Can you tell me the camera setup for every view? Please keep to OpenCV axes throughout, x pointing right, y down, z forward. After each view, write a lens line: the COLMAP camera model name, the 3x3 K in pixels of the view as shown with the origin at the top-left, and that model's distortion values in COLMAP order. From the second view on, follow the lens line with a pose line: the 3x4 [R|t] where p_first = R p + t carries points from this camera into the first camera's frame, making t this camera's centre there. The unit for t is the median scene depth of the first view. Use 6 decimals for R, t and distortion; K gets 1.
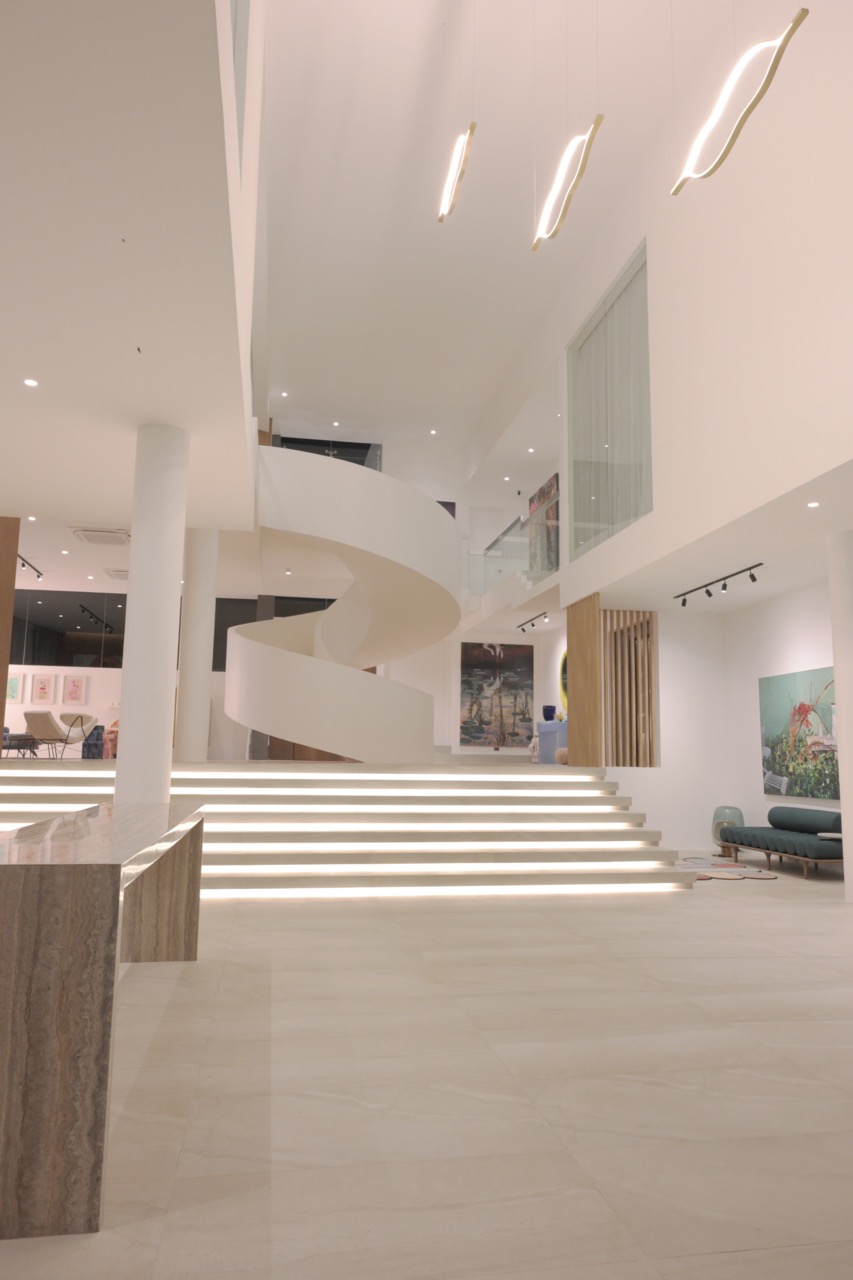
lens RADIAL K [[856.4, 0, 426.5], [0, 856.4, 640.0], [0, 0, 1]] dist [-0.003721, -0.000578]
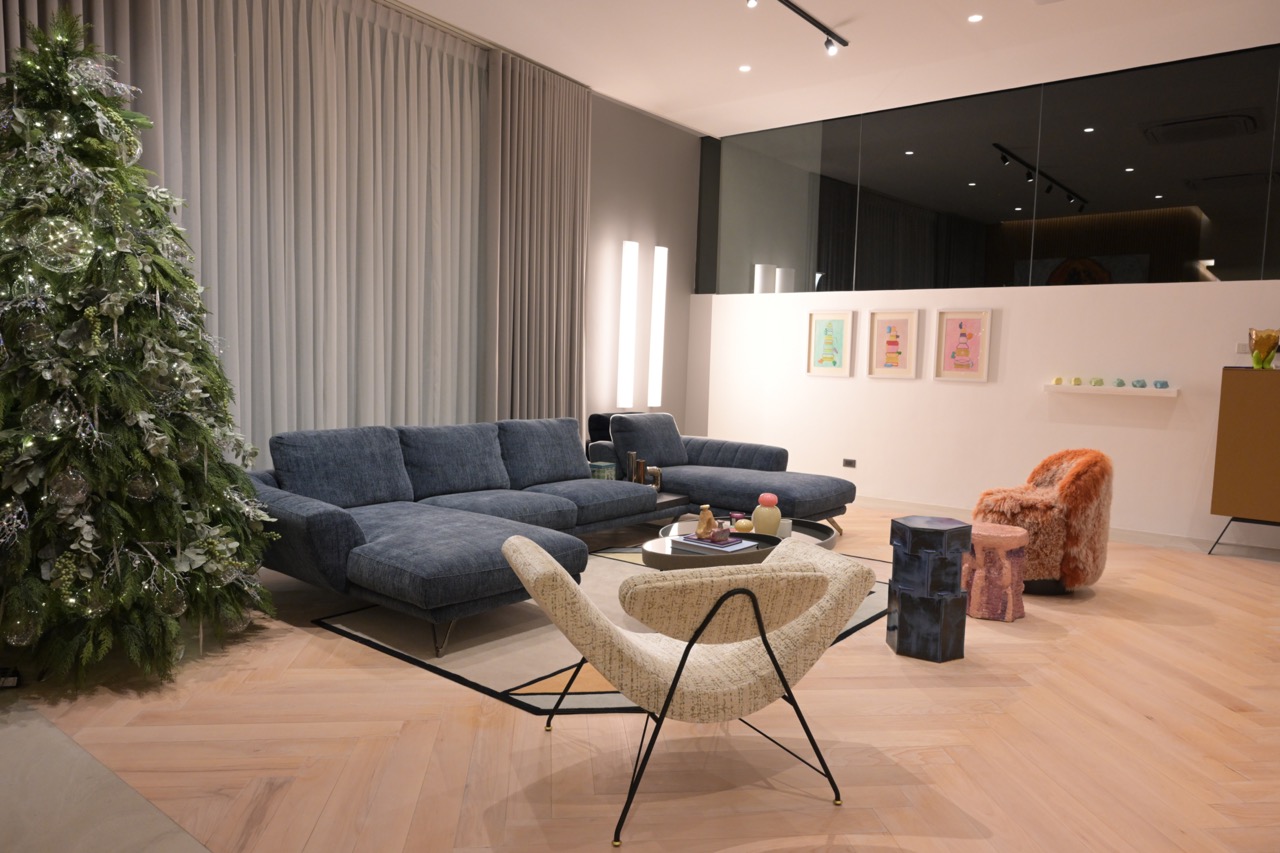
lens RADIAL K [[856.4, 0, 640.0], [0, 856.4, 426.5], [0, 0, 1]] dist [-0.003721, -0.000578]
pose [[0.655520, 0.062889, -0.752555, -0.160315], [0.084639, 0.984129, 0.155967, 0.015652], [0.750420, -0.165935, 0.639794, 0.488519]]
